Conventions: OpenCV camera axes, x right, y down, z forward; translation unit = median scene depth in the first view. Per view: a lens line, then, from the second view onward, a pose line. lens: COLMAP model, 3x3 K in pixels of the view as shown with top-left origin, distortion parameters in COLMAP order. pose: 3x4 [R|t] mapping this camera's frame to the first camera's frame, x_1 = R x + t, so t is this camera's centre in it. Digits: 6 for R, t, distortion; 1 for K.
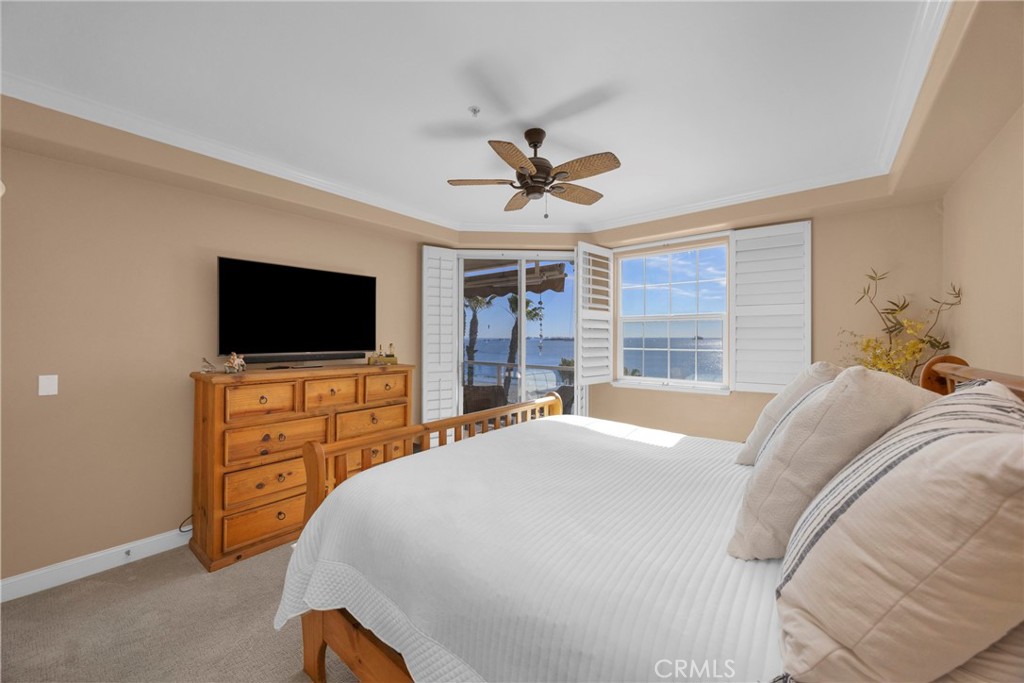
lens RADIAL K [[383.2, 0, 512.0], [0, 383.2, 341.5], [0, 0, 1]] dist [0.000211, 0.000002]
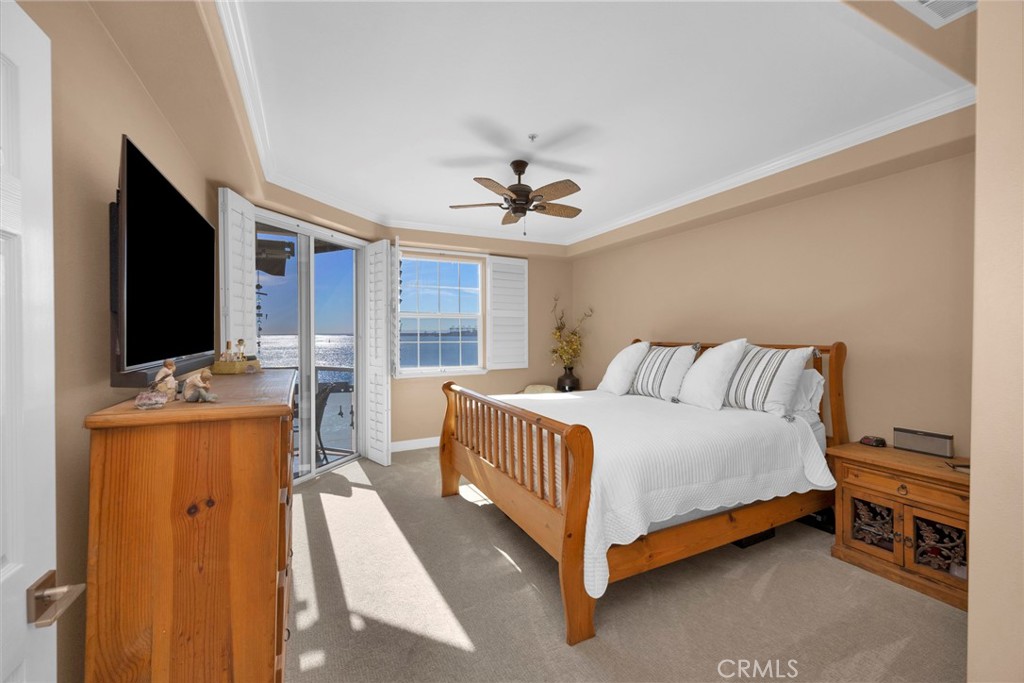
lens RADIAL K [[408.8, 0, 512.0], [0, 408.8, 341.5], [0, 0, 1]] dist [0.000622, 0.000006]
pose [[0.414352, -0.017481, 0.909949, -0.748546], [0.011995, 0.999834, 0.013746, 0.005660], [-0.910038, 0.005219, 0.414493, 0.312278]]
